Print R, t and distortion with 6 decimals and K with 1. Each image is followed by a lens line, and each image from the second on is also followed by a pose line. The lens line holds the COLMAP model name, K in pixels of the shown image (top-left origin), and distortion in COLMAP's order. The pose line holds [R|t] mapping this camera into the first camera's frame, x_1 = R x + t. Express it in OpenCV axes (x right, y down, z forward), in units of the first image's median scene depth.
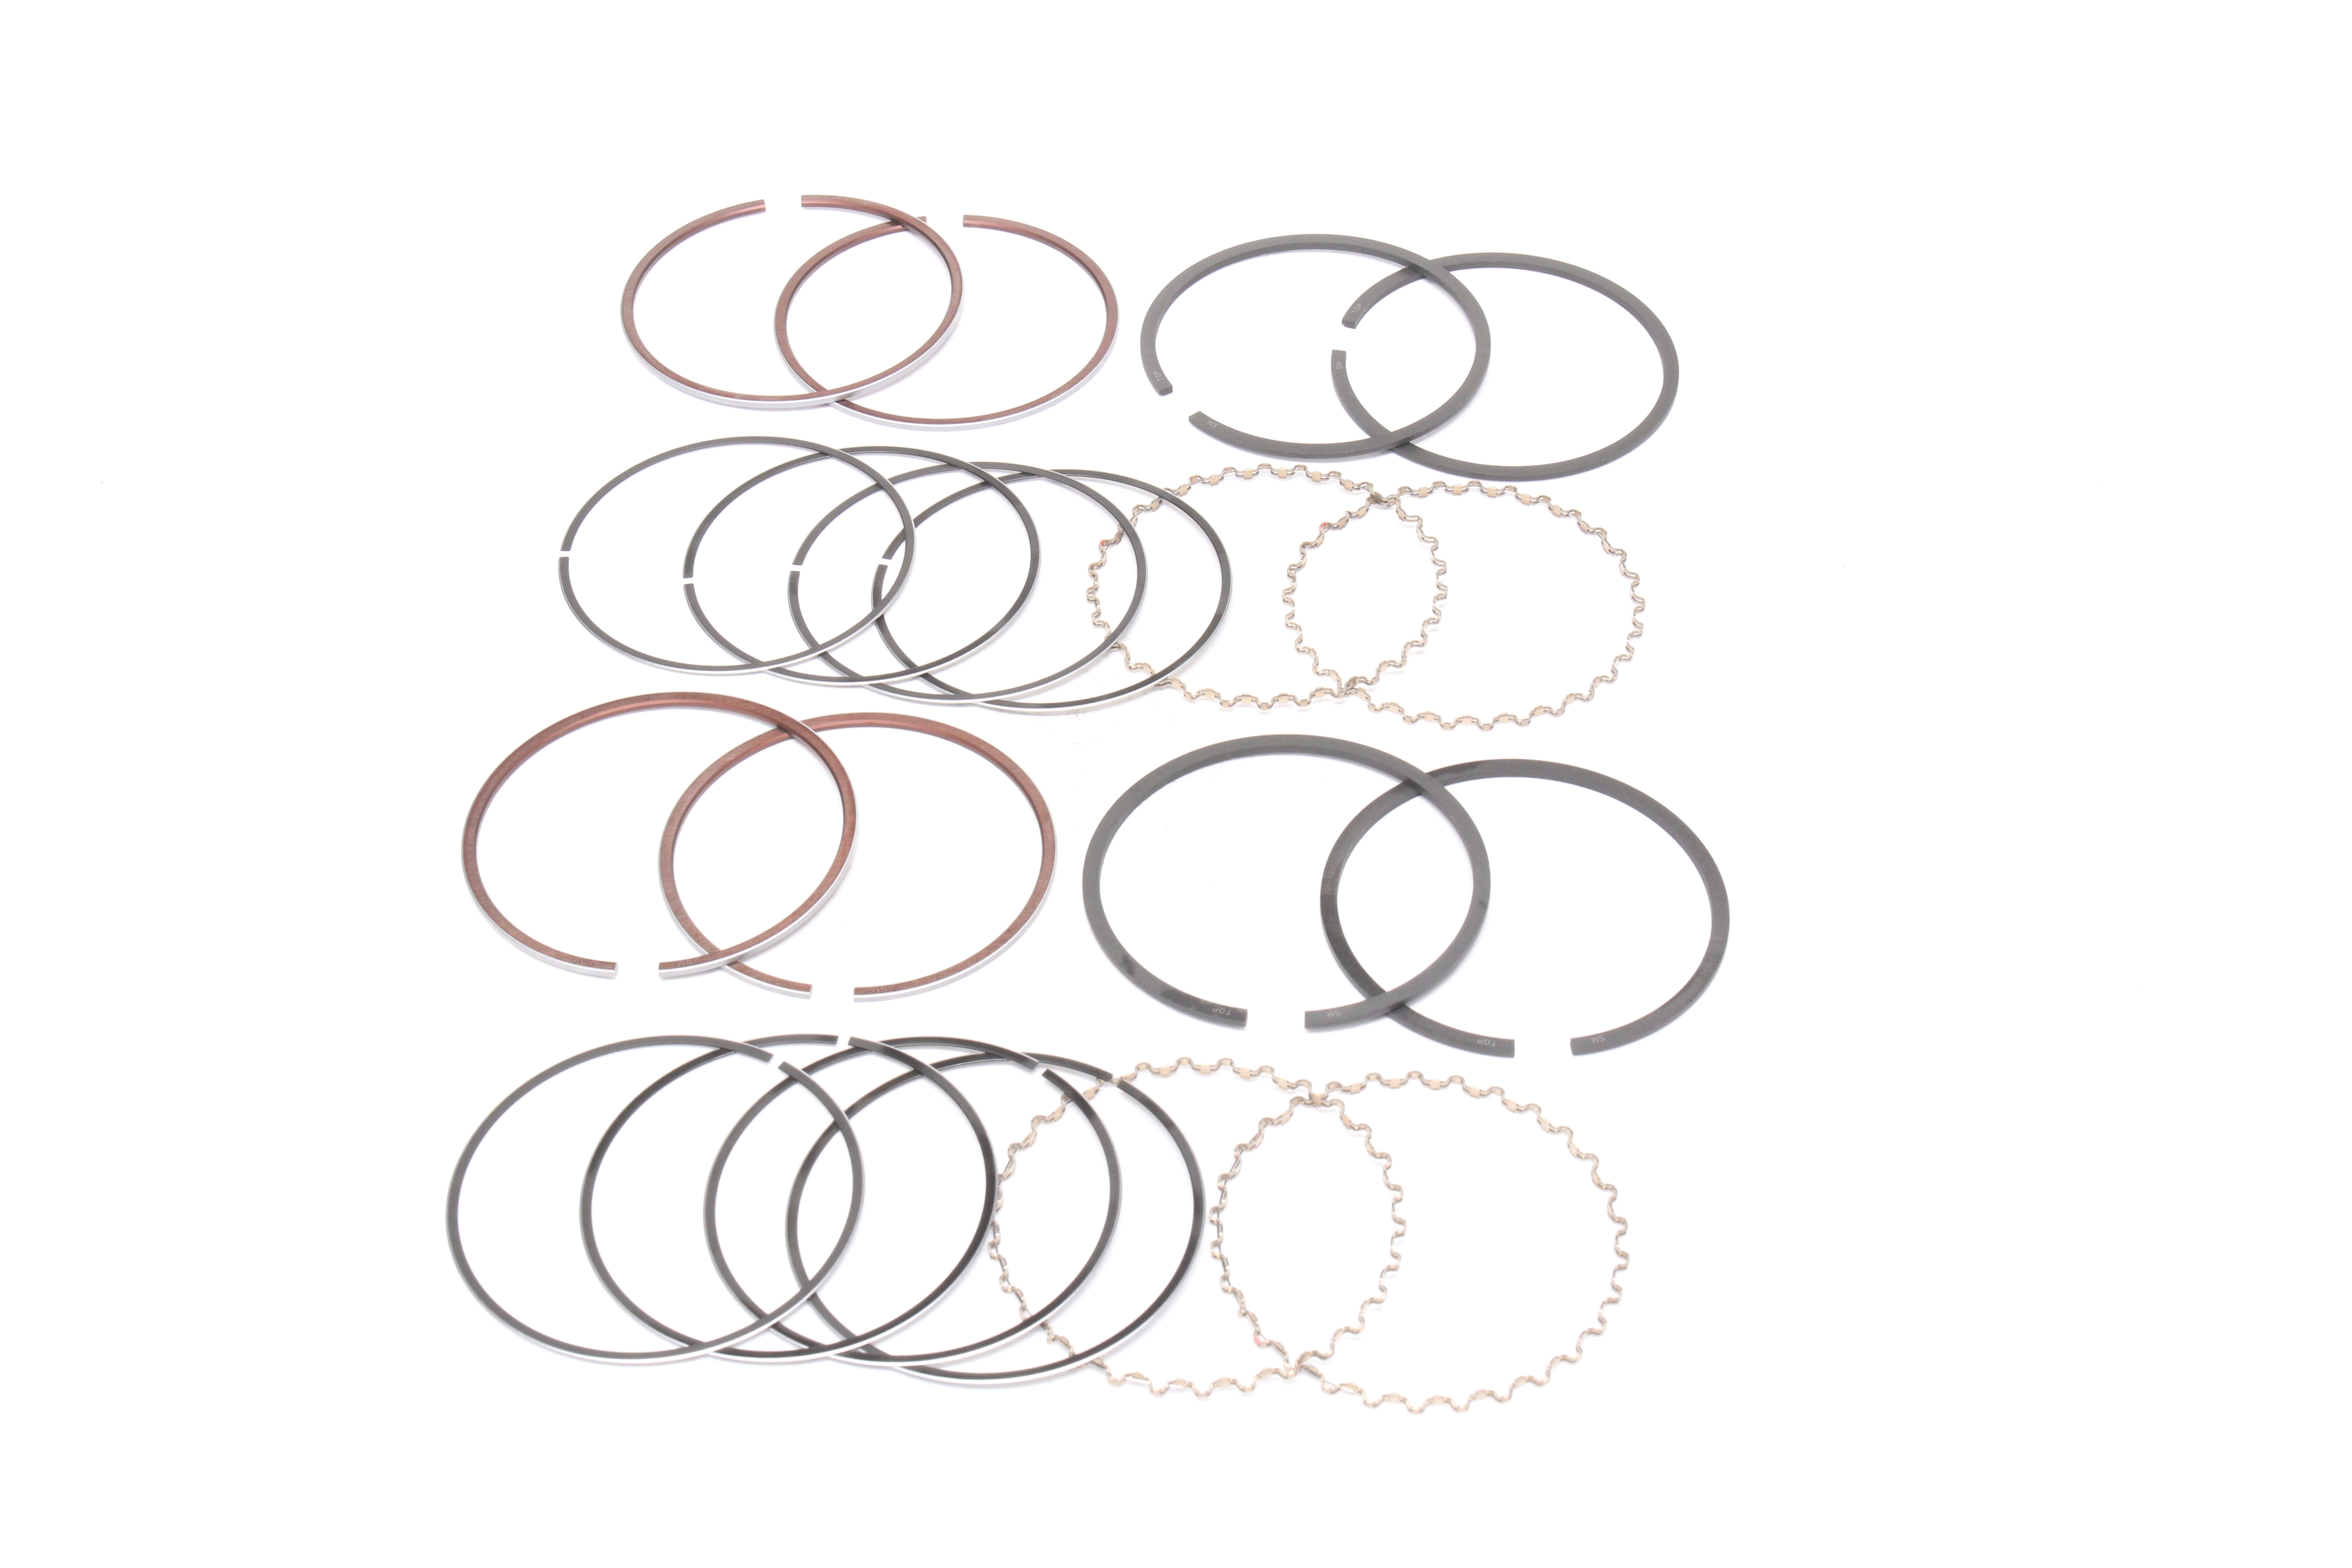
lens RADIAL K [[3910.3, 0, 1164.3], [0, 3910.3, 783.0], [0, 0, 1]] dist [0.022550, 0.000000]
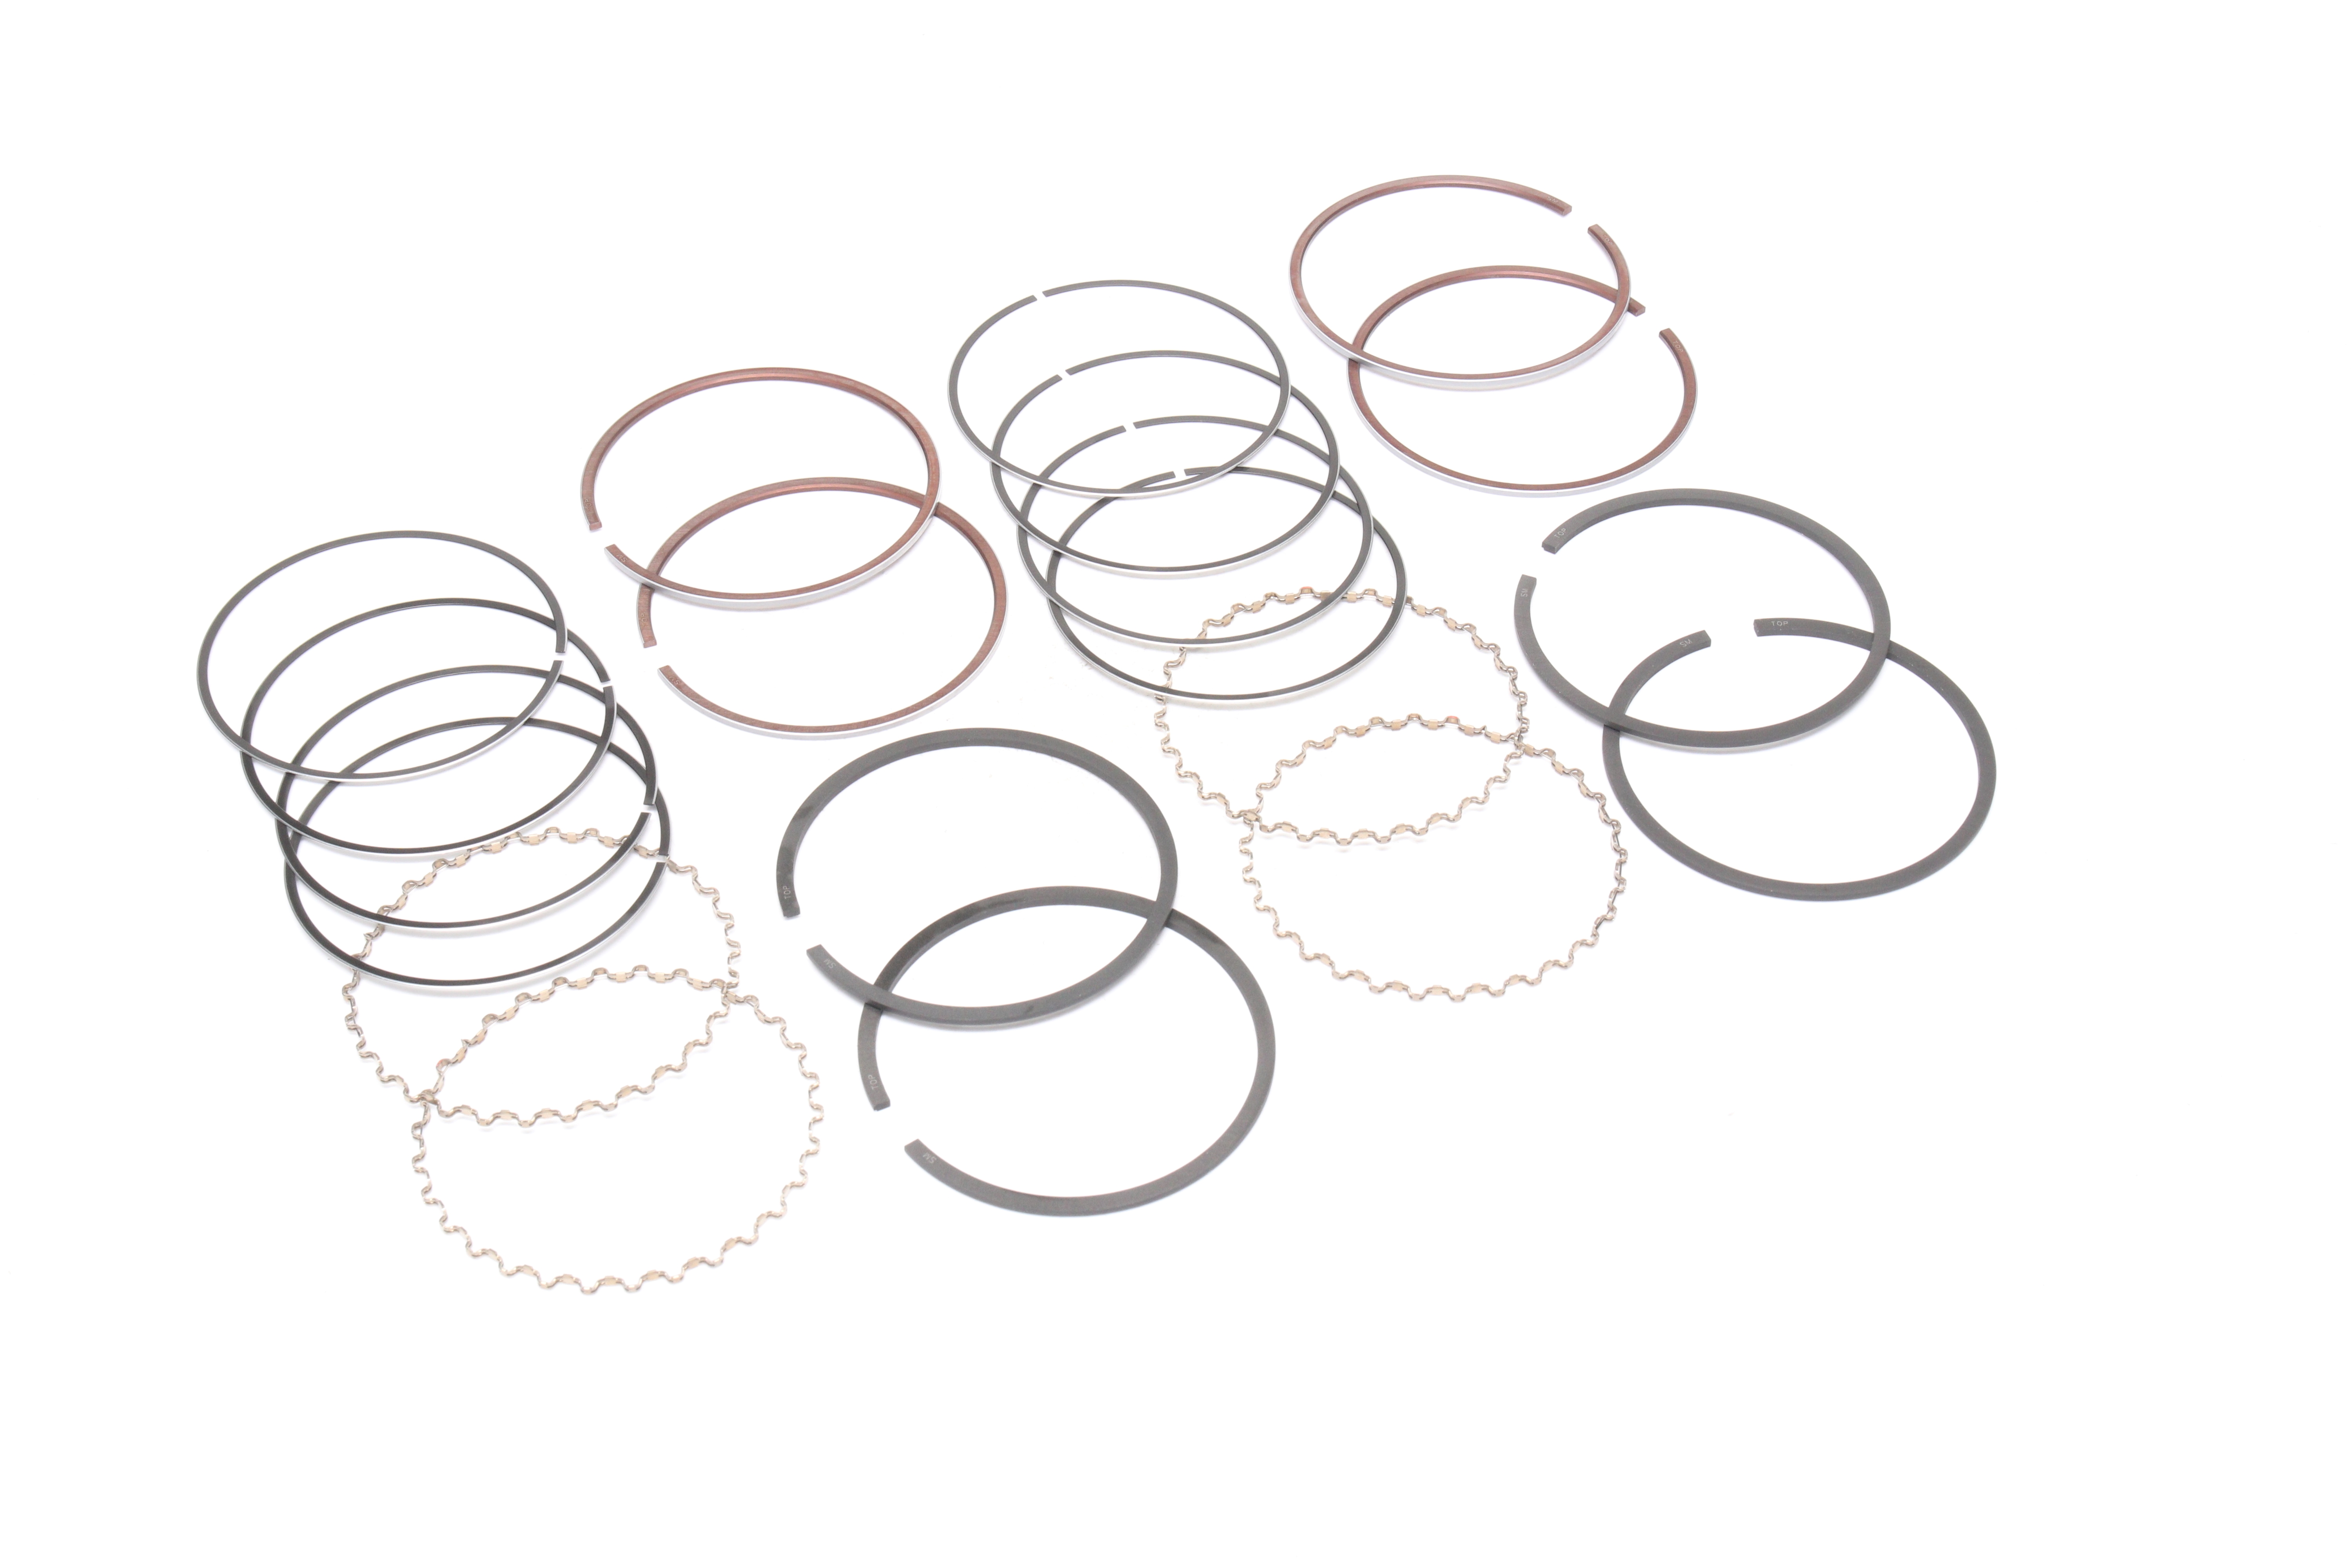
lens RADIAL K [[3910.3, 0, 1159.2], [0, 3910.3, 783.9], [0, 0, 1]] dist [0.022550, 0.000000]
pose [[0.496122, 0.625887, -0.601771, 0.616742], [-0.617521, 0.741571, 0.262184, -0.271967], [0.610354, 0.241531, 0.754408, 0.254960]]
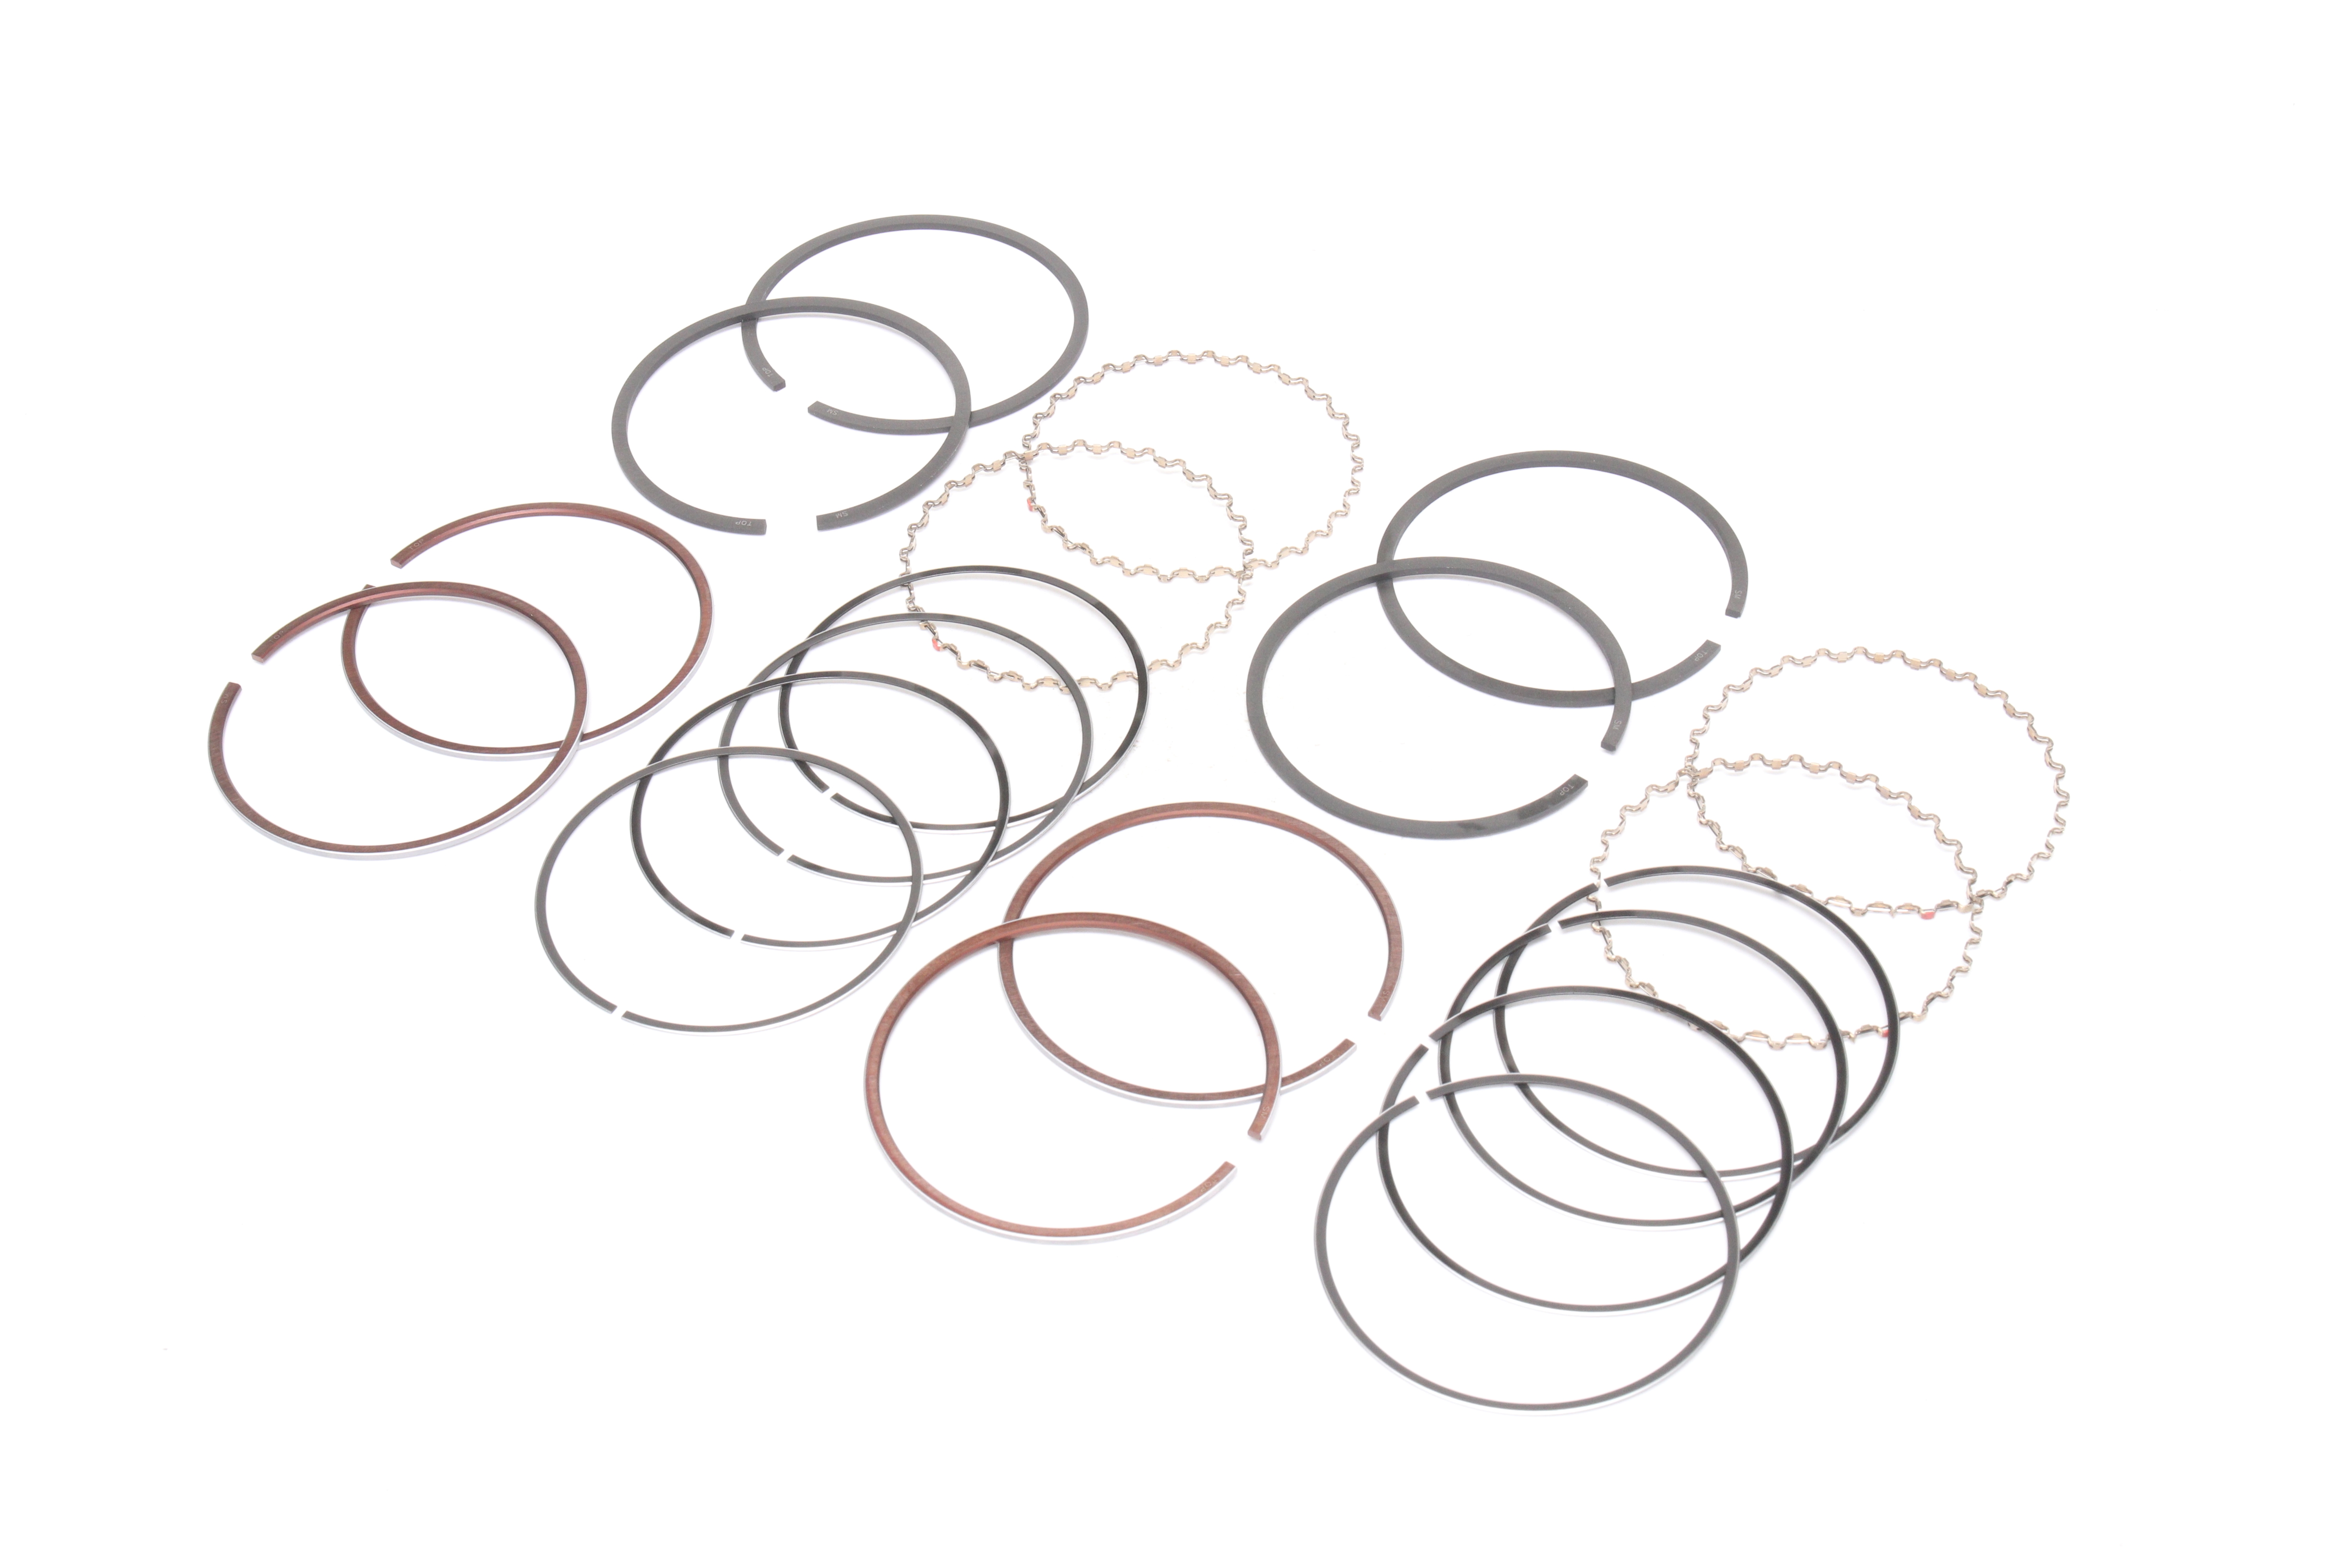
lens RADIAL K [[3910.3, 0, 1154.0], [0, 3910.3, 782.0], [0, 0, 1]] dist [0.022550, 0.000000]
pose [[0.503944, -0.620625, 0.600720, -0.620747], [0.627348, 0.741052, 0.239325, -0.244473], [-0.593696, 0.256254, 0.762797, 0.244405]]
